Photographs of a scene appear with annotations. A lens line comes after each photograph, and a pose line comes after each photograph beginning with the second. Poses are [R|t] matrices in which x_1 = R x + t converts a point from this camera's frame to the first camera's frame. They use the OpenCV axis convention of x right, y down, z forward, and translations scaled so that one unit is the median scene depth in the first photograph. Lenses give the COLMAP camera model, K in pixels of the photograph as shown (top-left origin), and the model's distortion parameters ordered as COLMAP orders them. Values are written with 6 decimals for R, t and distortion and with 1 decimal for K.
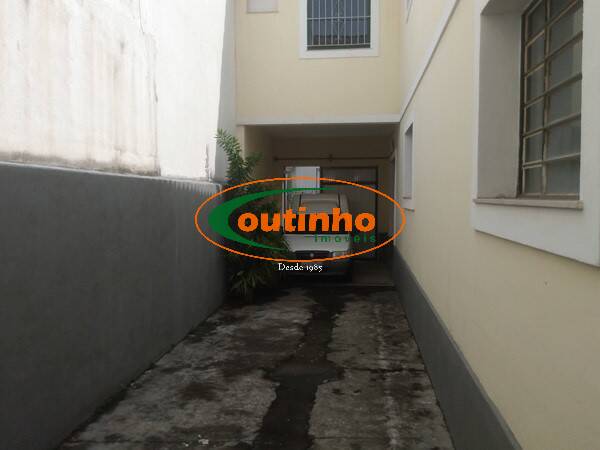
lens RADIAL K [[559.7, 0, 300.0], [0, 559.7, 225.0], [0, 0, 1]] dist [0.130301, -0.284376]
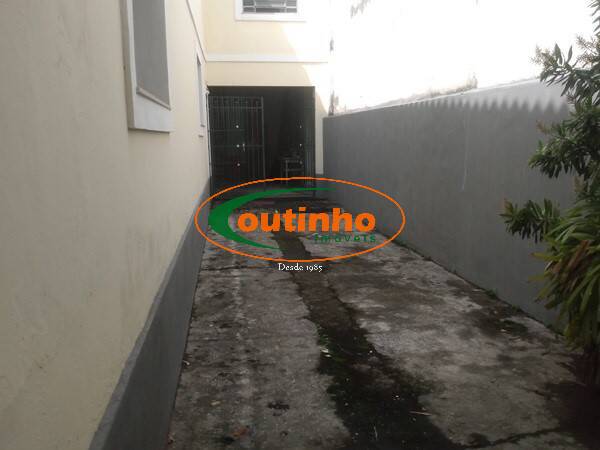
lens RADIAL K [[559.7, 0, 300.0], [0, 559.7, 225.0], [0, 0, 1]] dist [0.130301, -0.284376]
pose [[-0.969849, 0.054242, -0.237592, 0.245491], [0.004358, 0.978621, 0.205628, -0.059270], [0.243666, 0.198392, -0.949351, 1.784083]]
